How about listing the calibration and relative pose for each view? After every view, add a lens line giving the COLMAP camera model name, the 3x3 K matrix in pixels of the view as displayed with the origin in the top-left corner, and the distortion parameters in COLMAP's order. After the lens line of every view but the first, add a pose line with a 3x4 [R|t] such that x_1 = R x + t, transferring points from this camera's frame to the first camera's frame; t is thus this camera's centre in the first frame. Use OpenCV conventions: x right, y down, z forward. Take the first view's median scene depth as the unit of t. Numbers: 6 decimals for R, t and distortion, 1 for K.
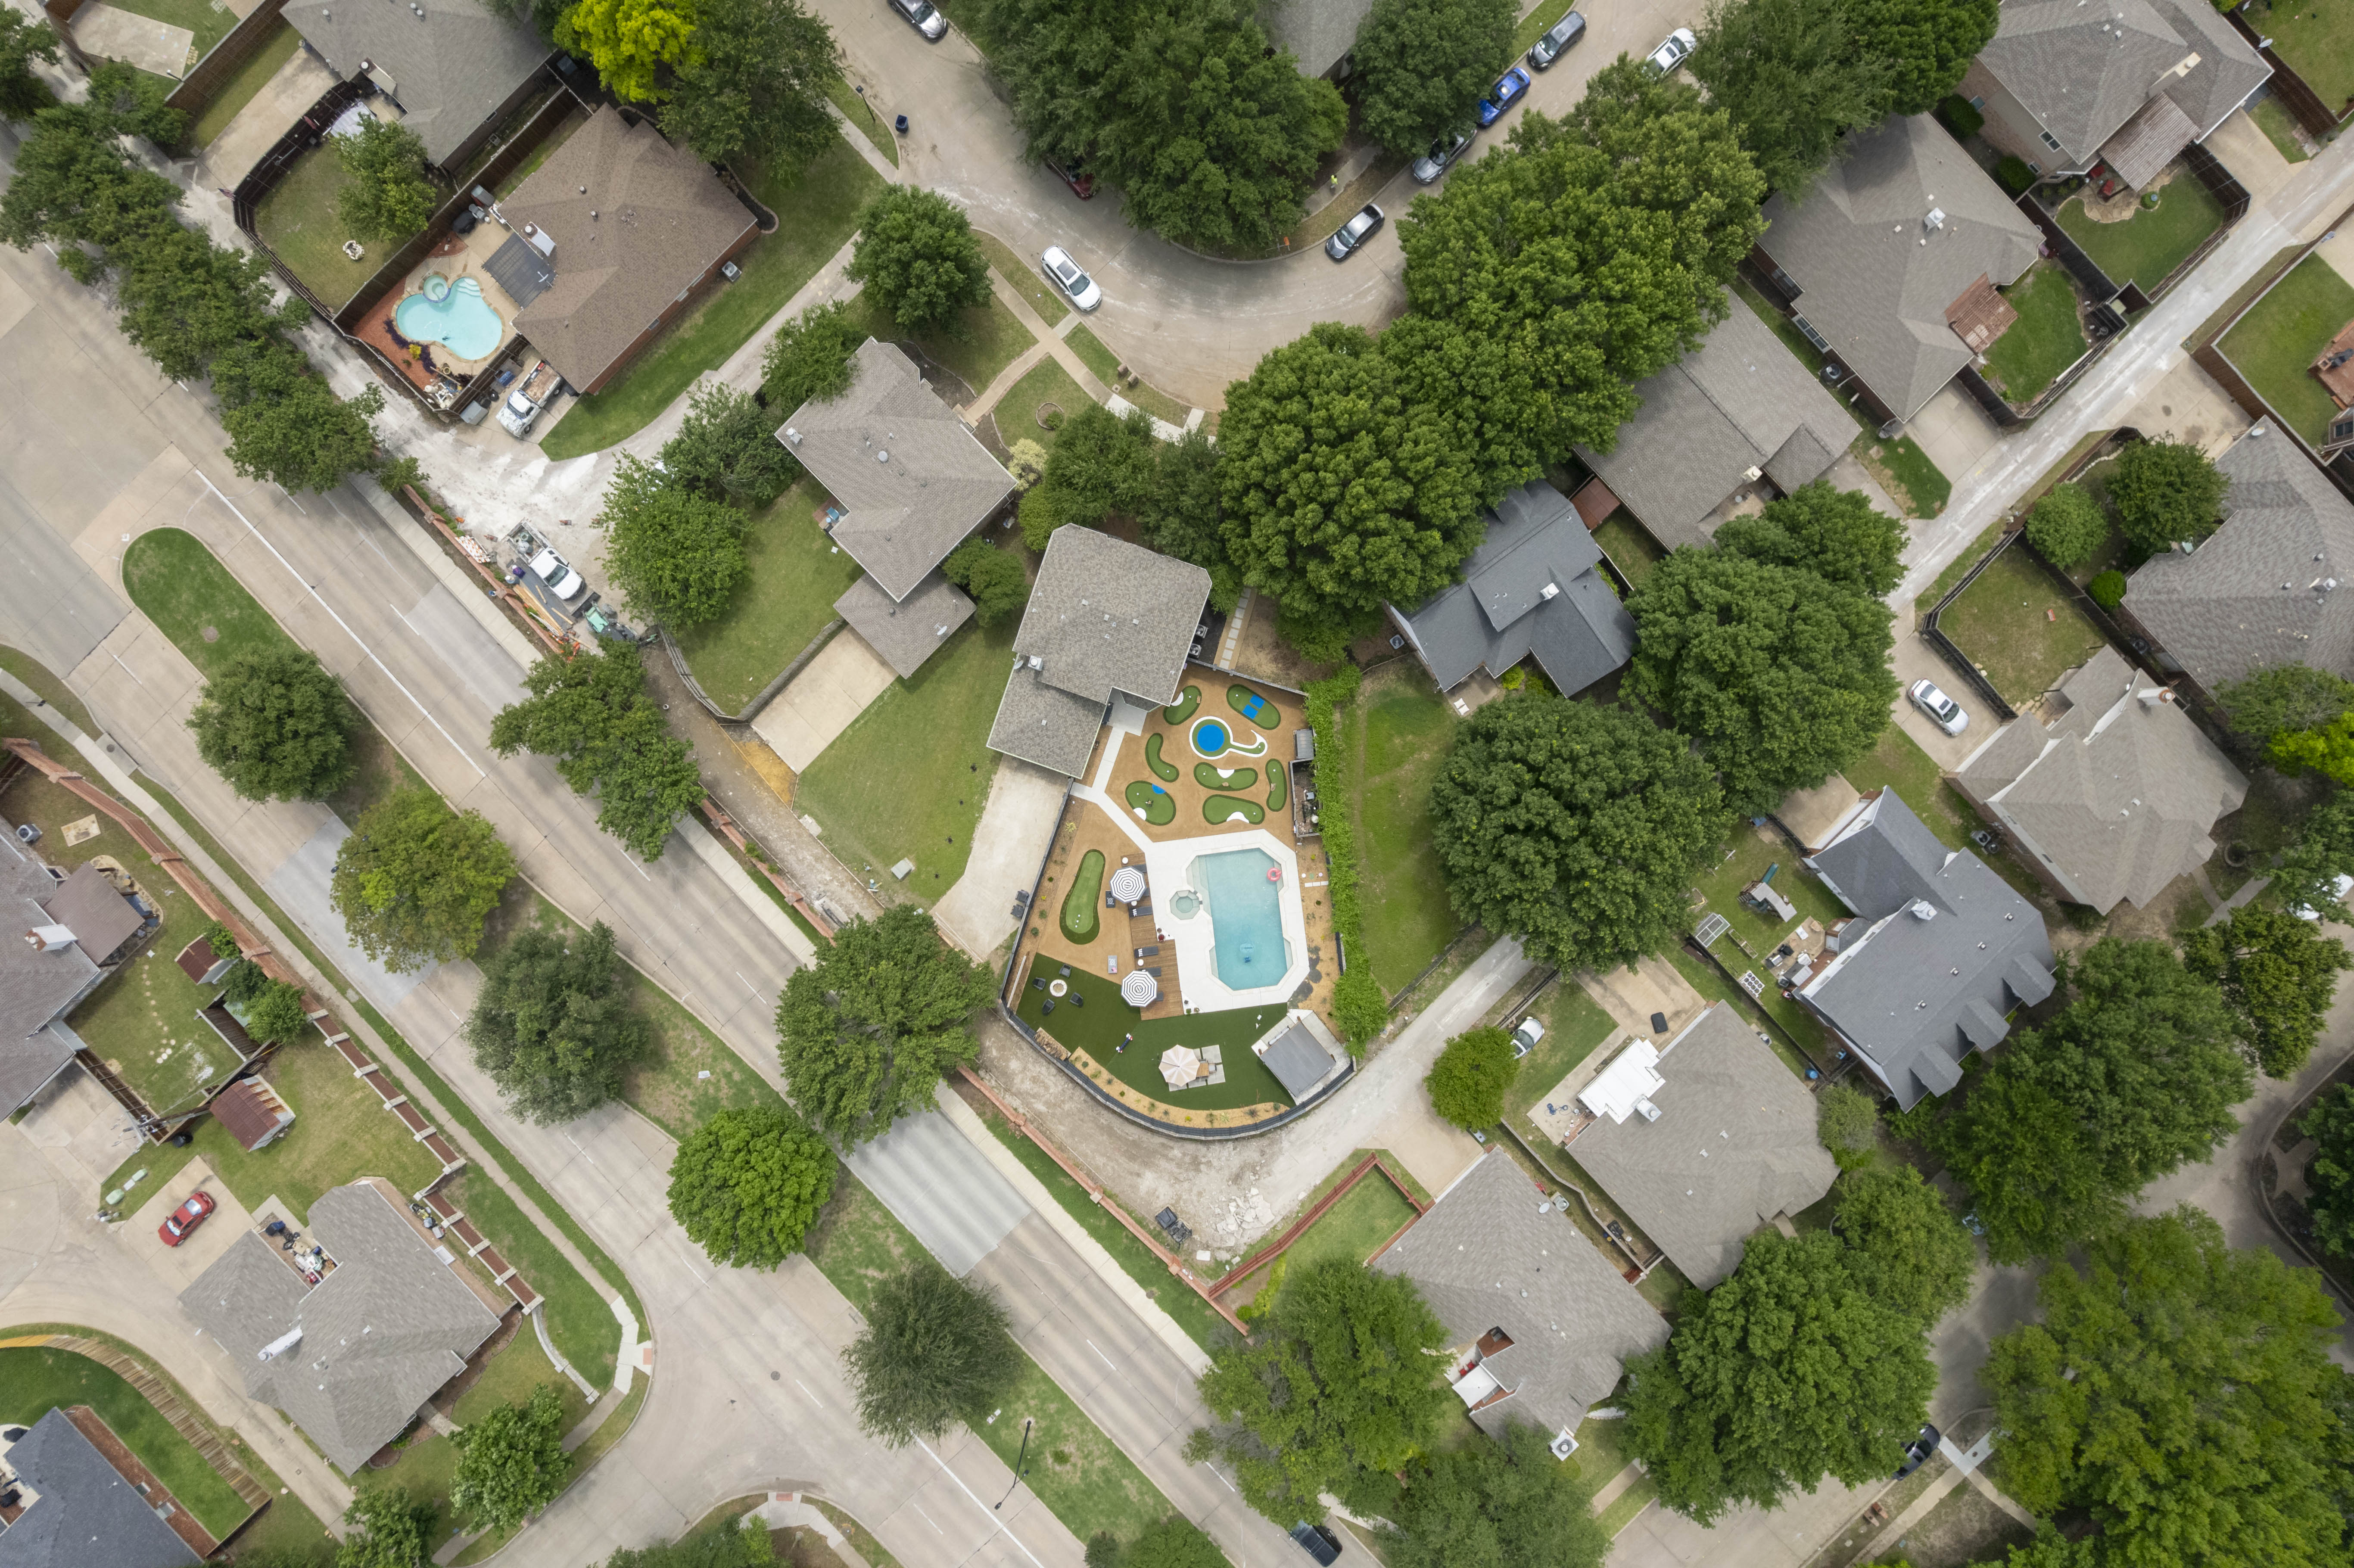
lens RADIAL K [[1512.2, 0, 1177.2], [0, 1512.2, 778.1], [0, 0, 1]] dist [-0.077372, 0.075900]
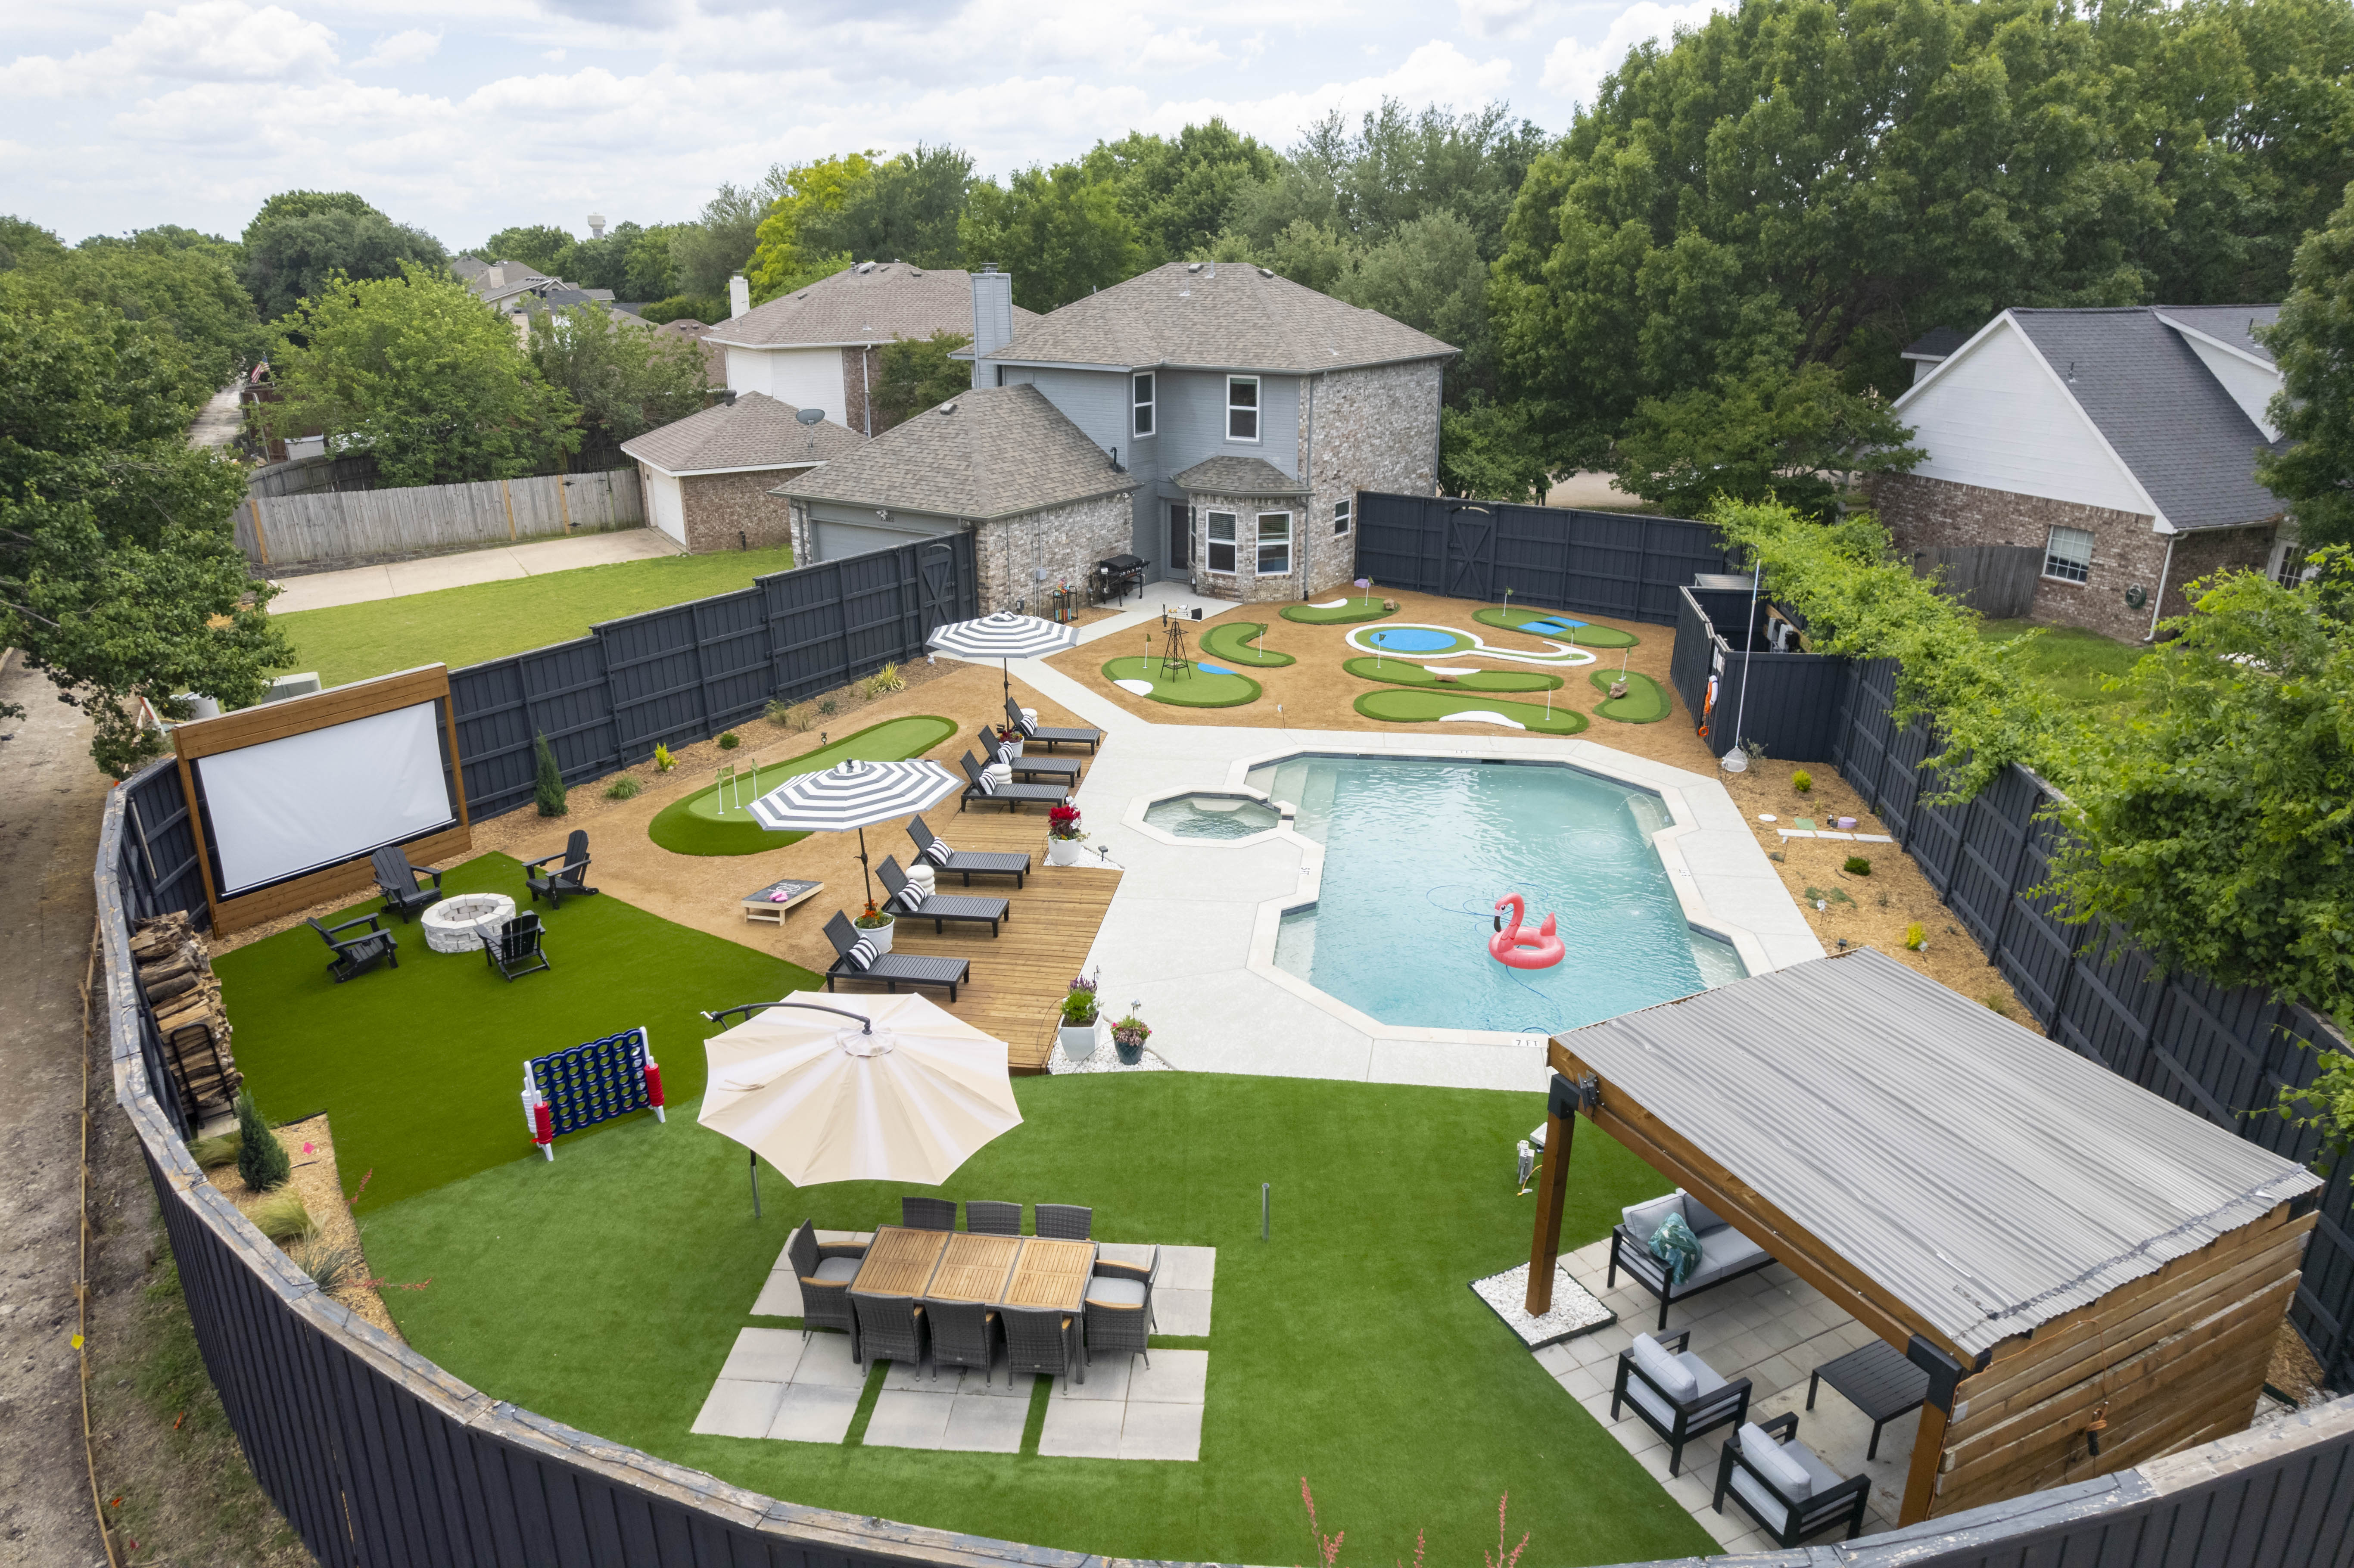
lens RADIAL K [[1501.7, 0, 1180.0], [0, 1501.7, 789.0], [0, 0, 1]] dist [-0.072789, 0.065221]
pose [[0.968473, 0.089915, -0.232324, 0.050692], [-0.249050, 0.327808, -0.911327, 0.282882], [-0.005784, 0.940456, 0.339866, 0.922047]]
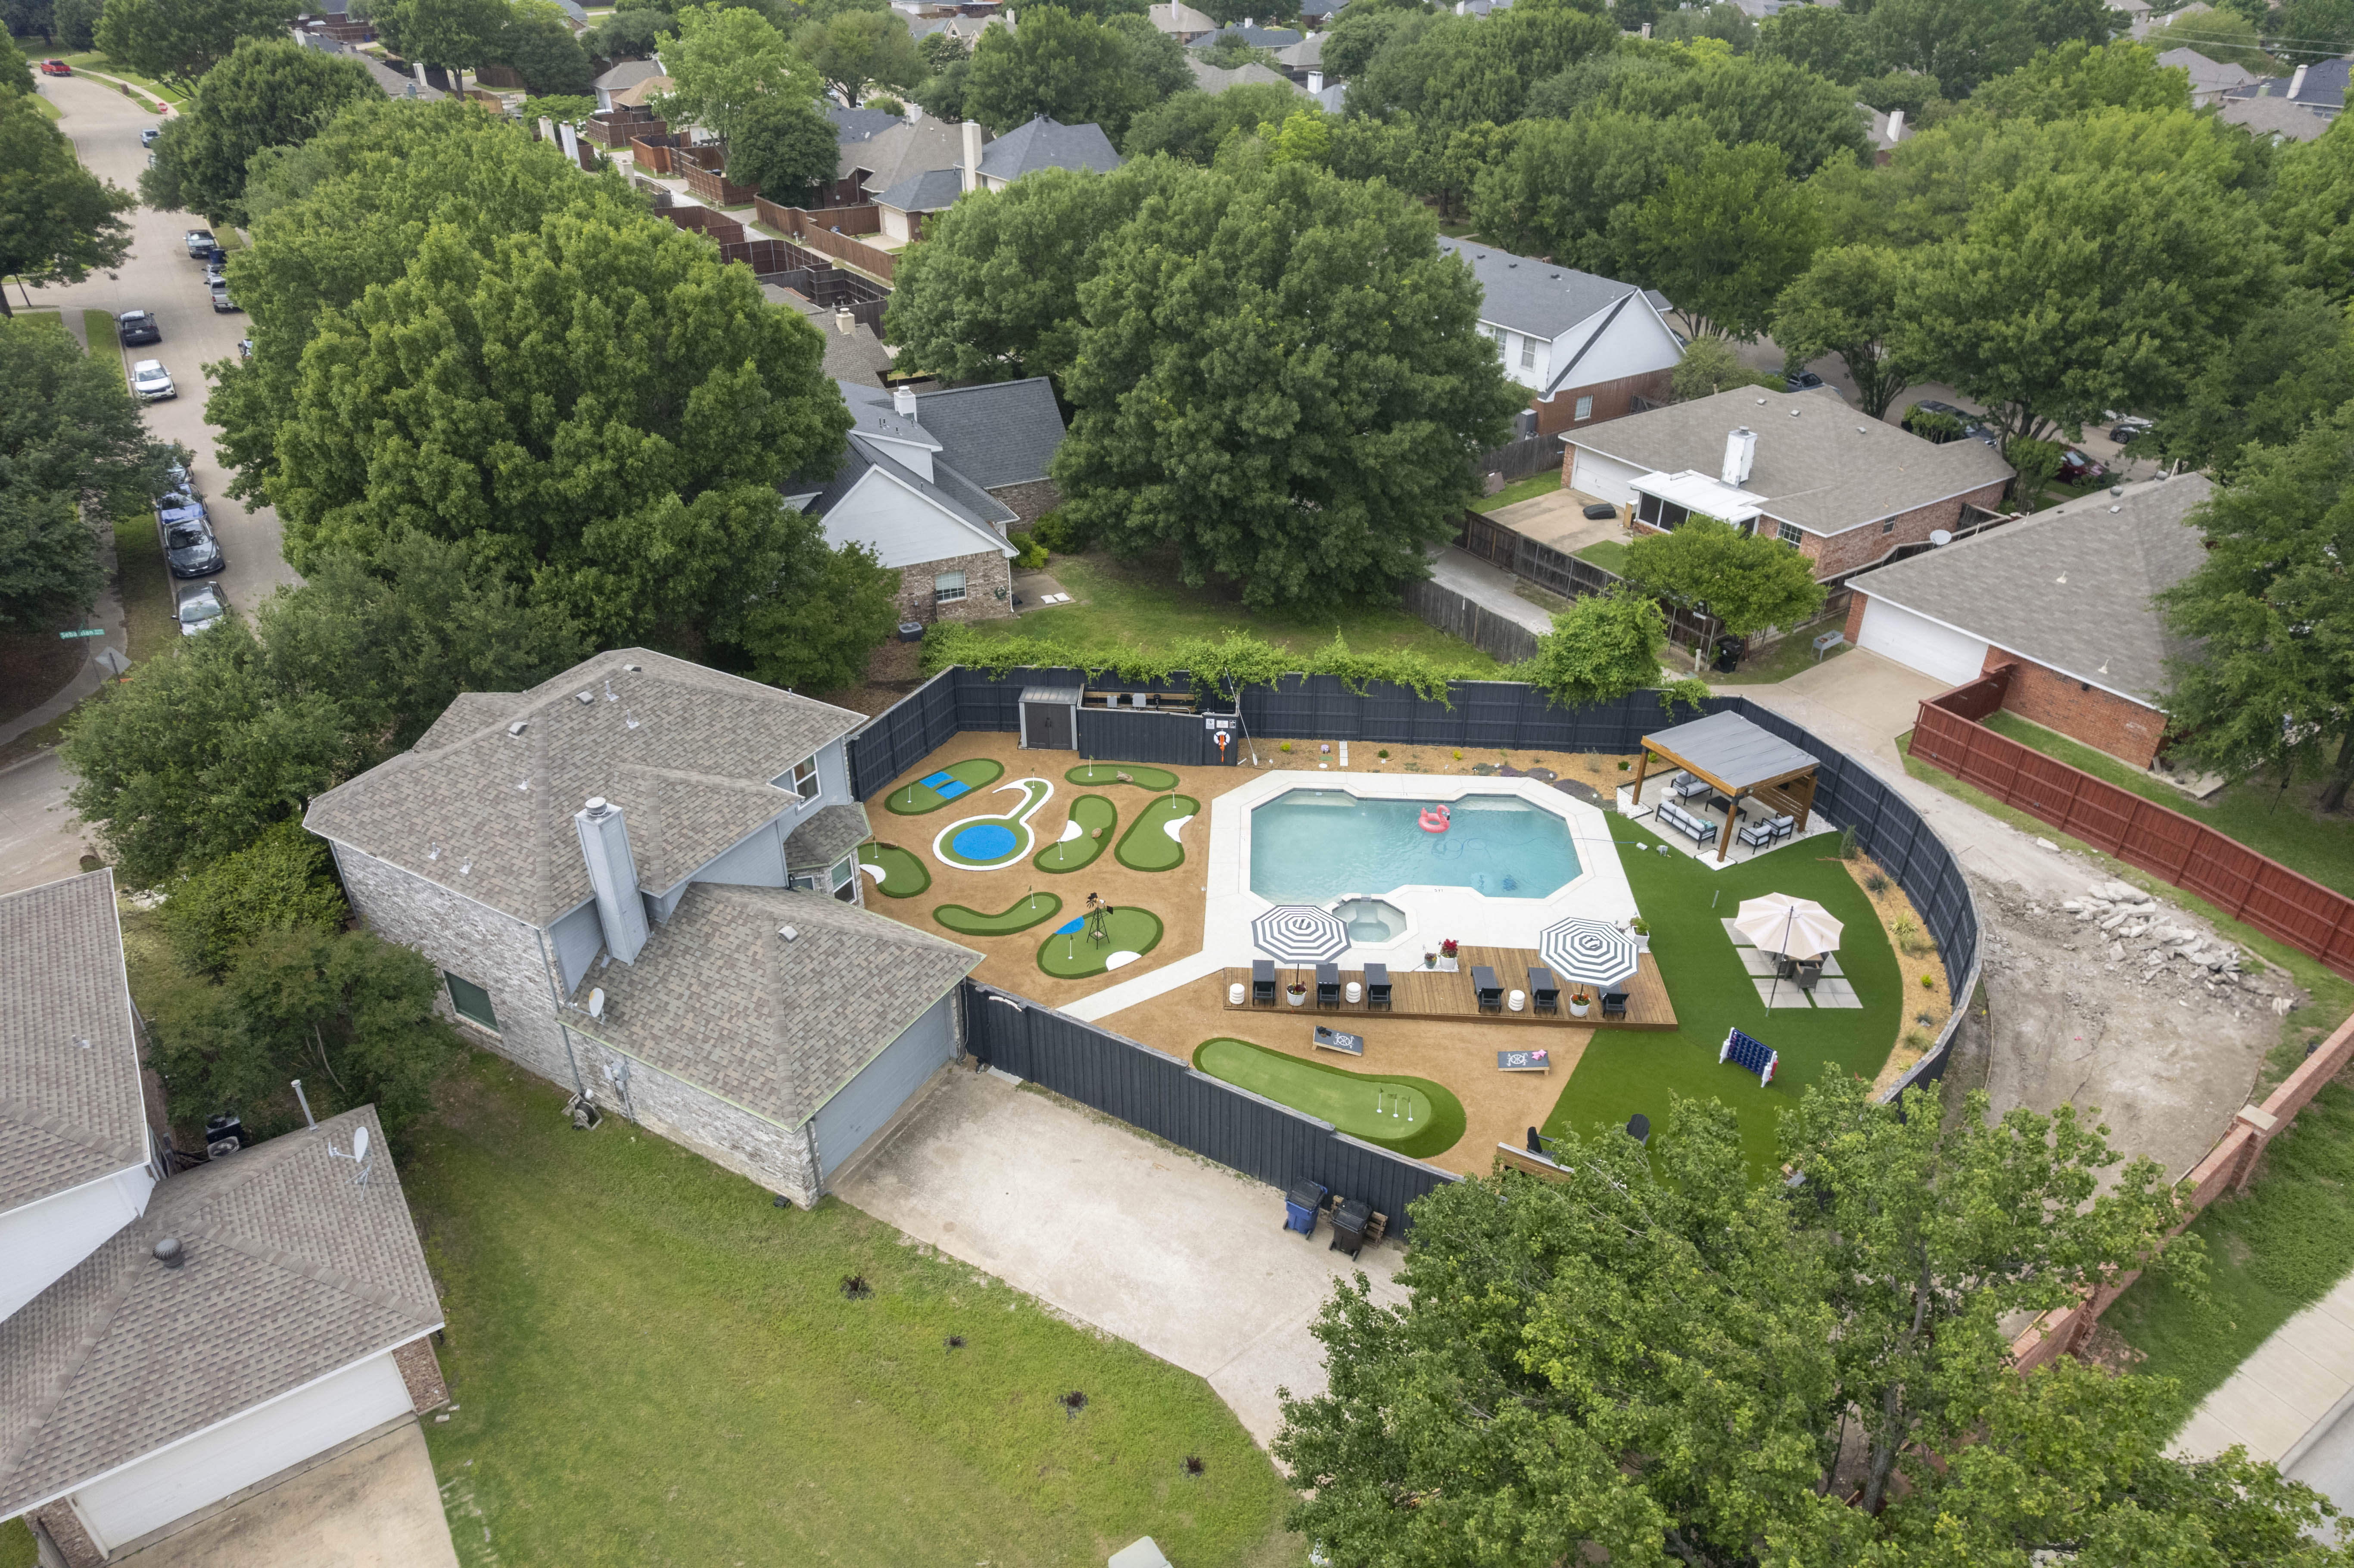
lens RADIAL K [[1503.1, 0, 1177.0], [0, 1503.1, 784.0], [0, 0, 1]] dist [-0.056794, 0.041866]
pose [[0.176883, -0.501860, 0.846669, -0.322063], [0.984226, 0.093231, -0.150359, 0.090327], [-0.003476, 0.859910, 0.510435, 0.766404]]
